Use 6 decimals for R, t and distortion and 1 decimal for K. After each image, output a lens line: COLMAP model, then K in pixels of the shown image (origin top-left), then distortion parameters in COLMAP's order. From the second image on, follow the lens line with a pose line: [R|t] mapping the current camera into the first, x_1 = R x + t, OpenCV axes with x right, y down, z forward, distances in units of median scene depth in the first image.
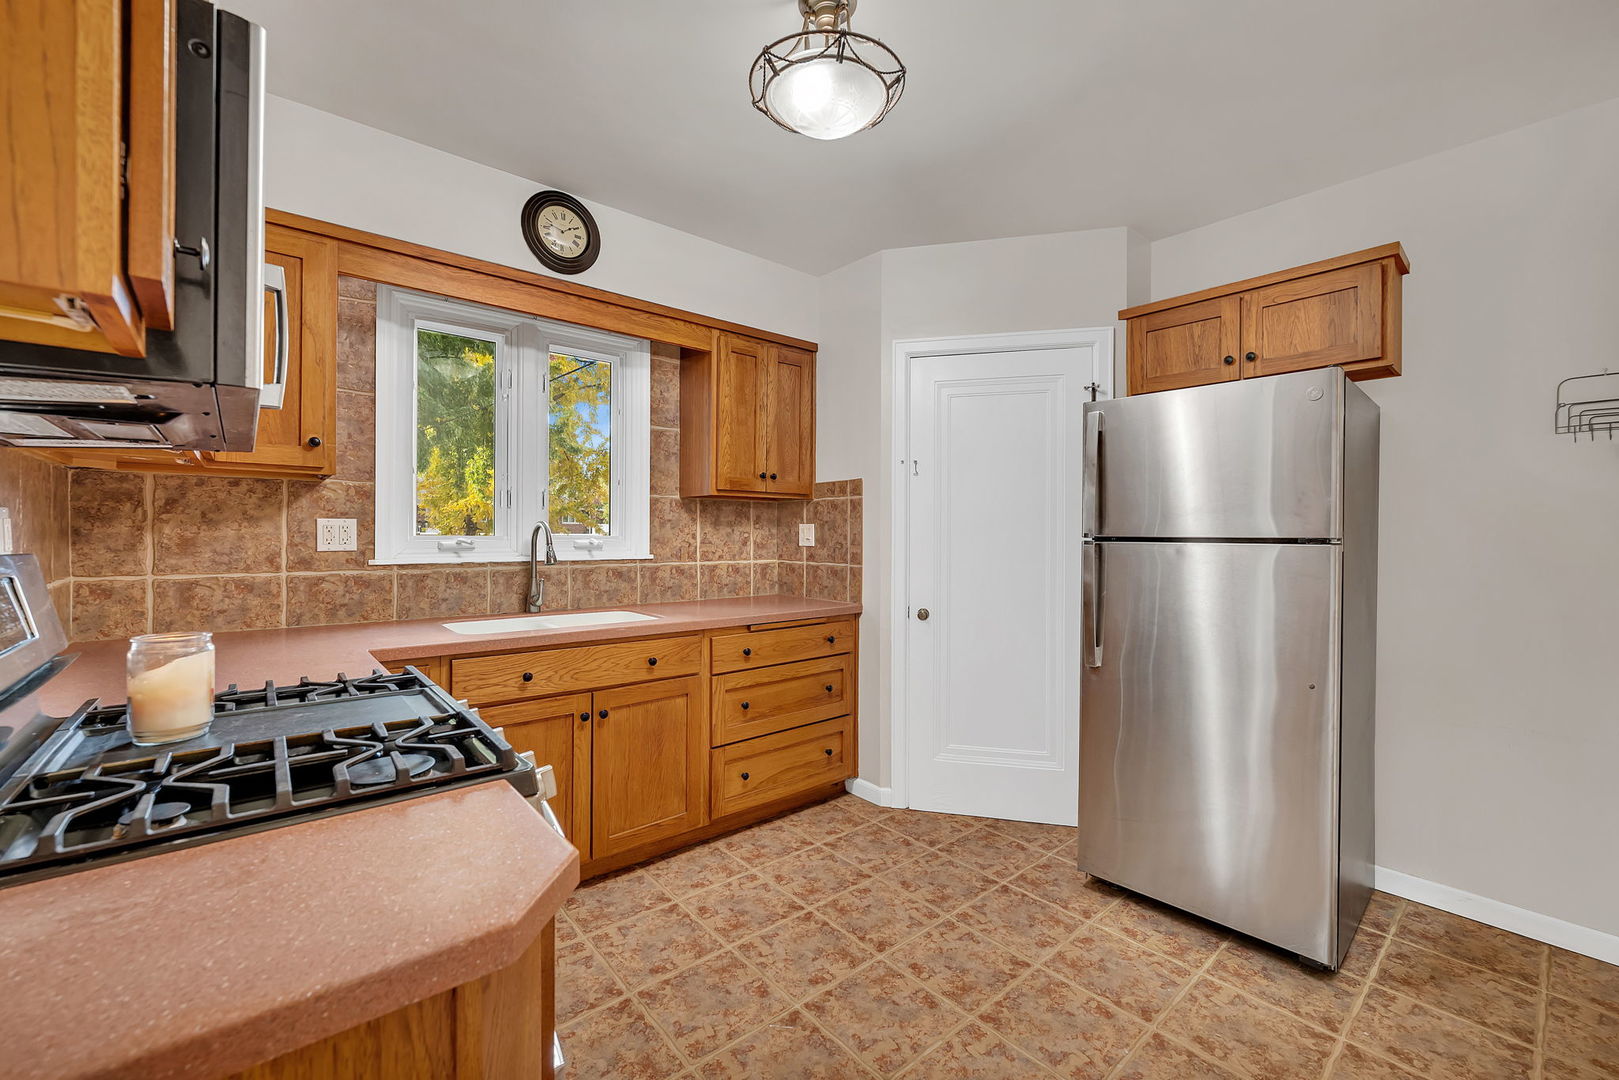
lens RADIAL K [[662.2, 0, 803.1], [0, 662.2, 536.3], [0, 0, 1]] dist [-0.000660, -0.000107]
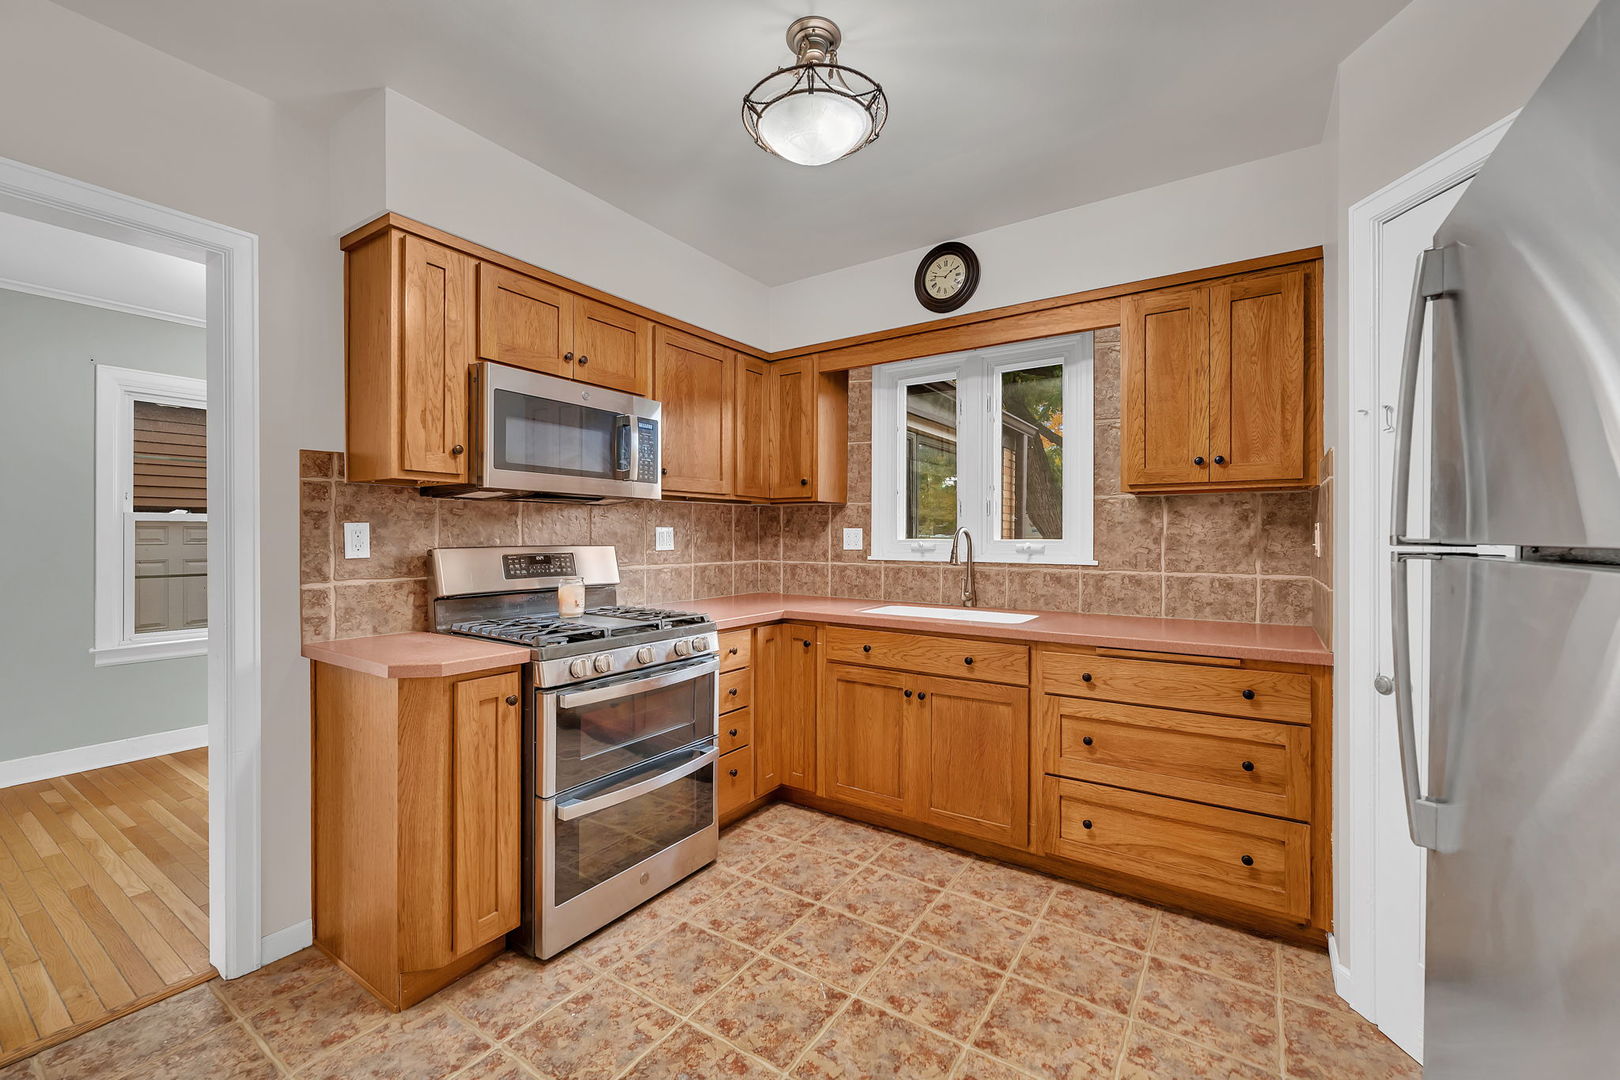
lens RADIAL K [[662.6, 0, 806.5], [0, 662.6, 536.9], [0, 0, 1]] dist [-0.000660, -0.000107]
pose [[0.272929, -0.001126, -0.962033, 0.653073], [-0.002200, 0.999996, -0.001794, -0.003453], [0.962032, 0.002606, 0.272926, 0.434902]]
